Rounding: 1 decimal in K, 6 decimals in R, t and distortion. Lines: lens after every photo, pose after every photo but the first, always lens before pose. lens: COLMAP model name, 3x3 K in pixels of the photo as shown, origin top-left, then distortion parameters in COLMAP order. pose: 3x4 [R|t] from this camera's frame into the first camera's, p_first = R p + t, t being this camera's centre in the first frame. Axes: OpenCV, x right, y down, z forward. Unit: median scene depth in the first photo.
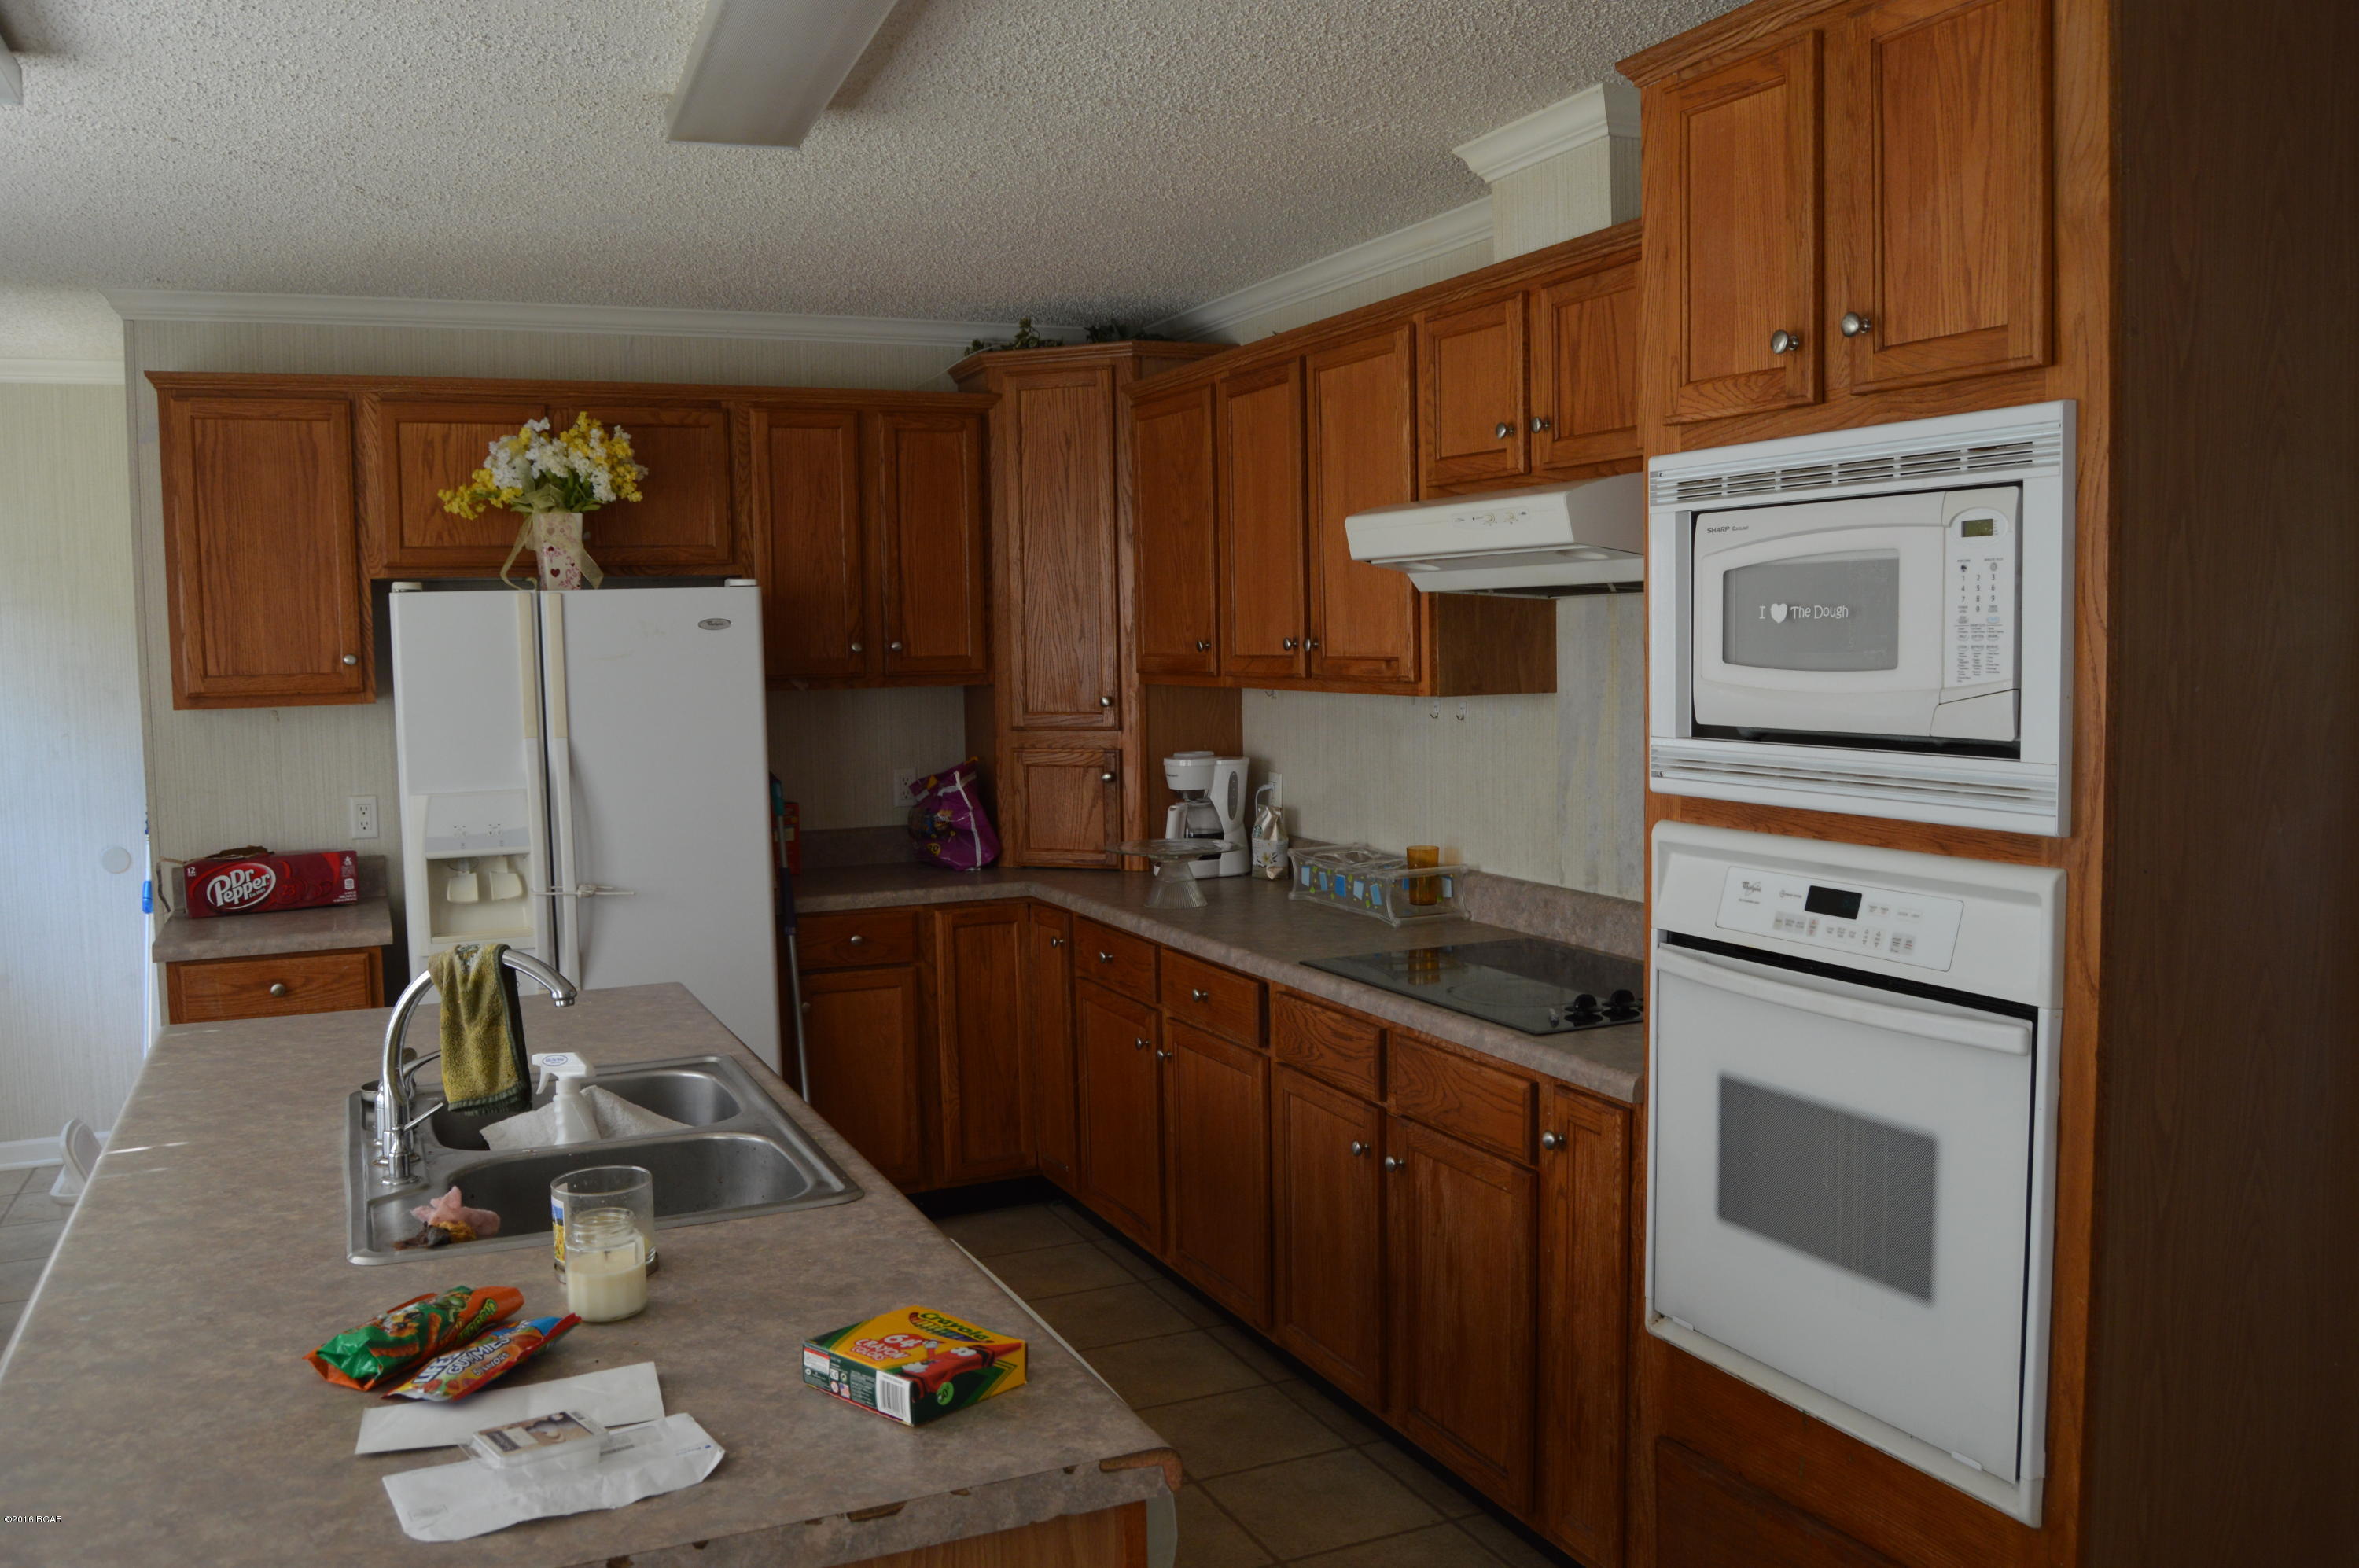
lens RADIAL K [[1866.9, 0, 1178.9], [0, 1866.9, 775.0], [0, 0, 1]] dist [-0.099533, 0.042701]
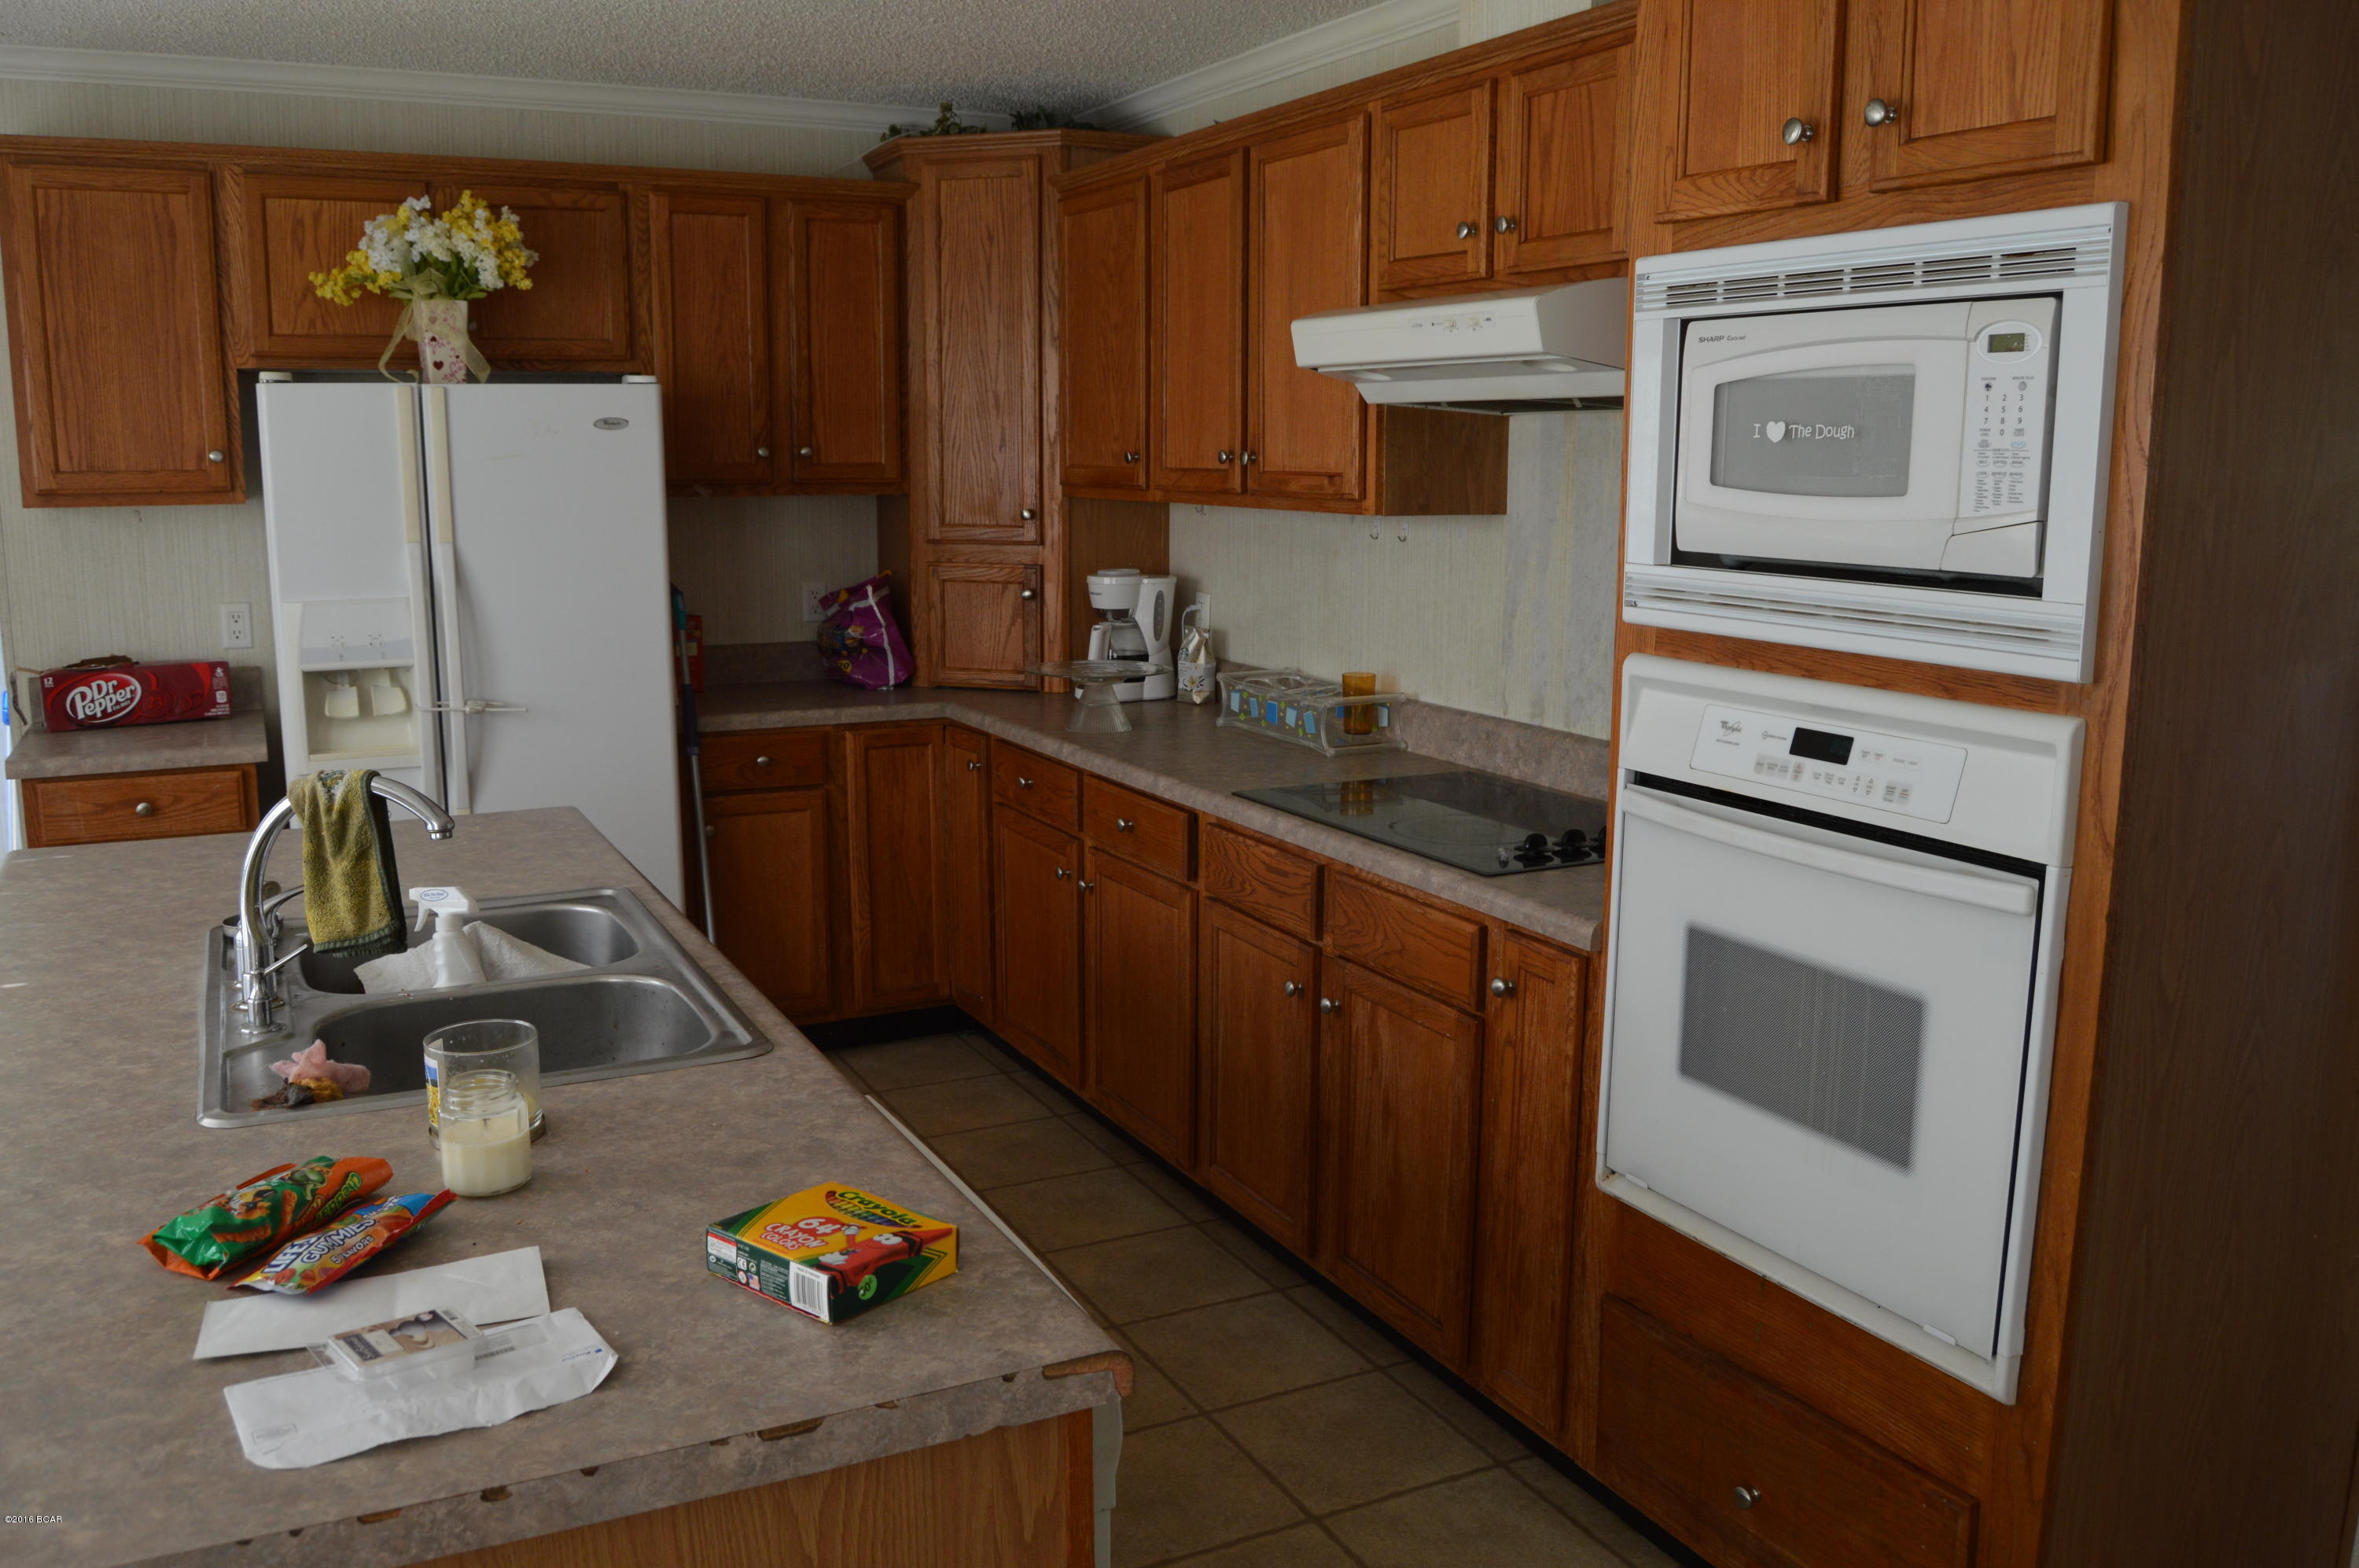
lens RADIAL K [[1866.9, 0, 1178.9], [0, 1866.9, 775.0], [0, 0, 1]] dist [-0.099533, 0.042701]
pose [[0.998634, 0.014502, 0.050196, -0.011075], [-0.019285, 0.995179, 0.096160, 0.000062], [-0.048560, -0.096996, 0.994099, 0.057394]]
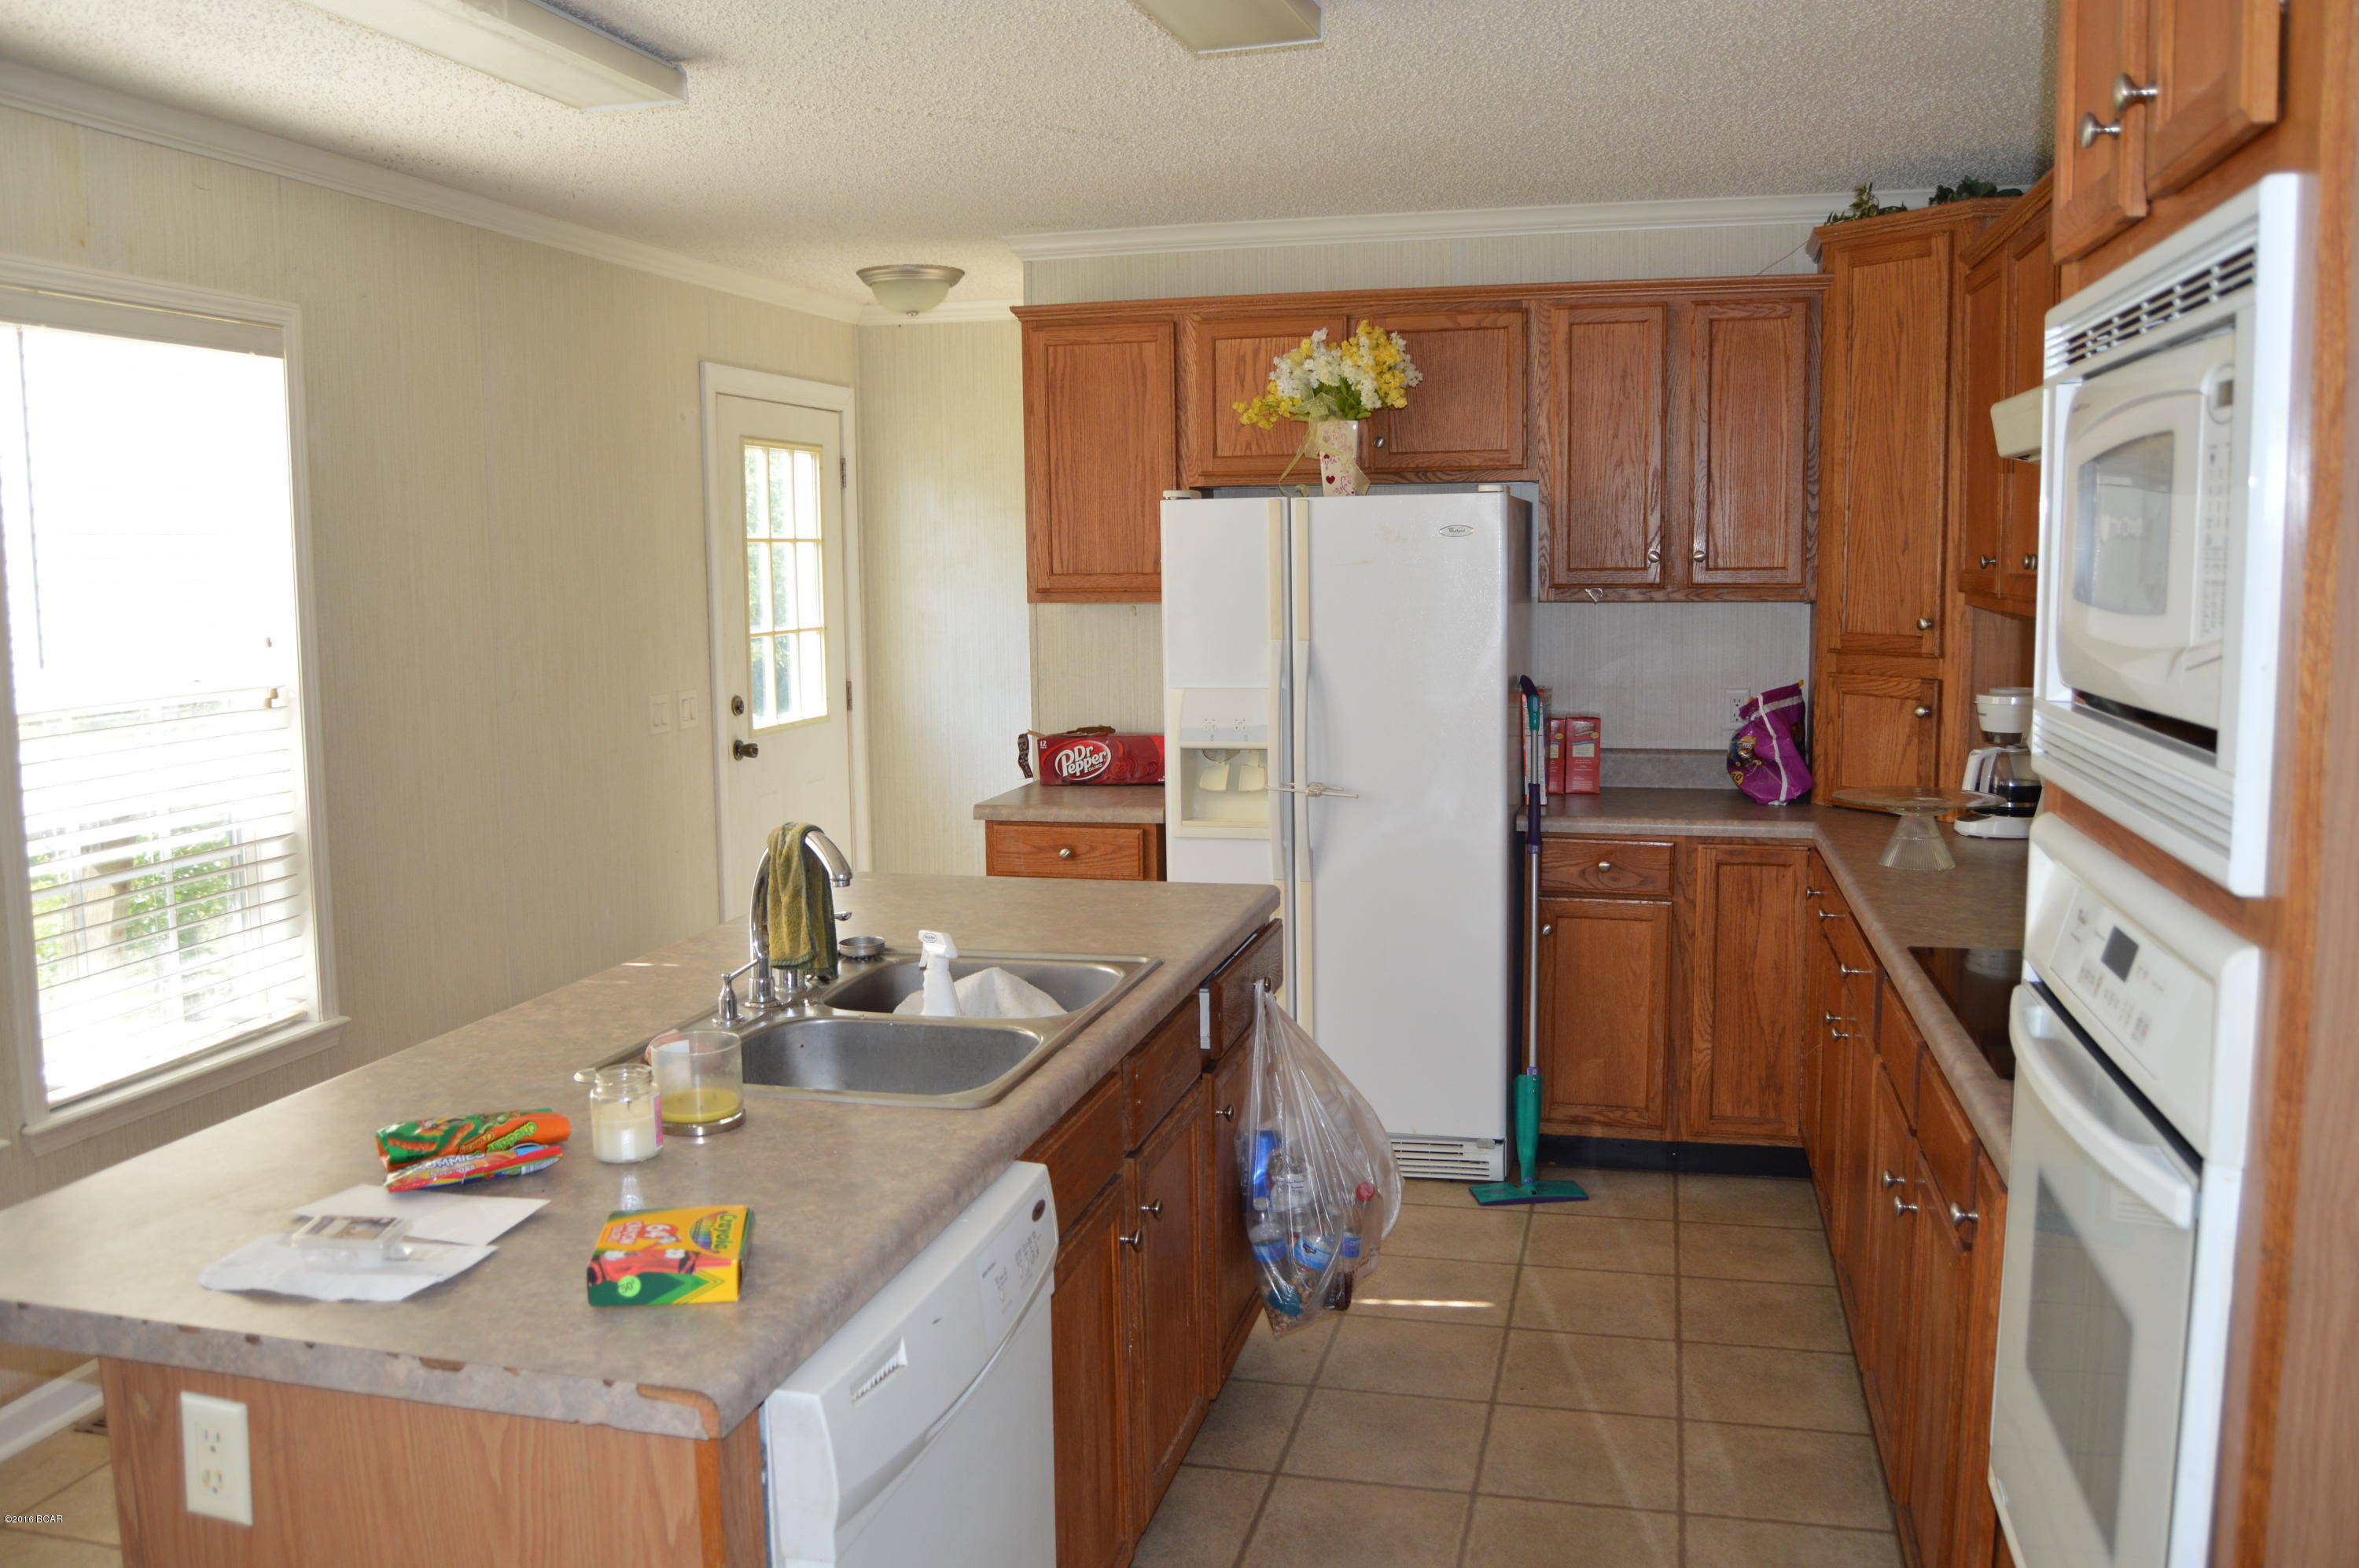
lens RADIAL K [[1866.9, 0, 1178.9], [0, 1866.9, 775.0], [0, 0, 1]] dist [-0.099533, 0.042701]
pose [[0.781548, 0.081559, -0.618491, 0.329326], [-0.048450, 0.996358, 0.070164, -0.018711], [0.621961, -0.024870, 0.782653, 0.171749]]
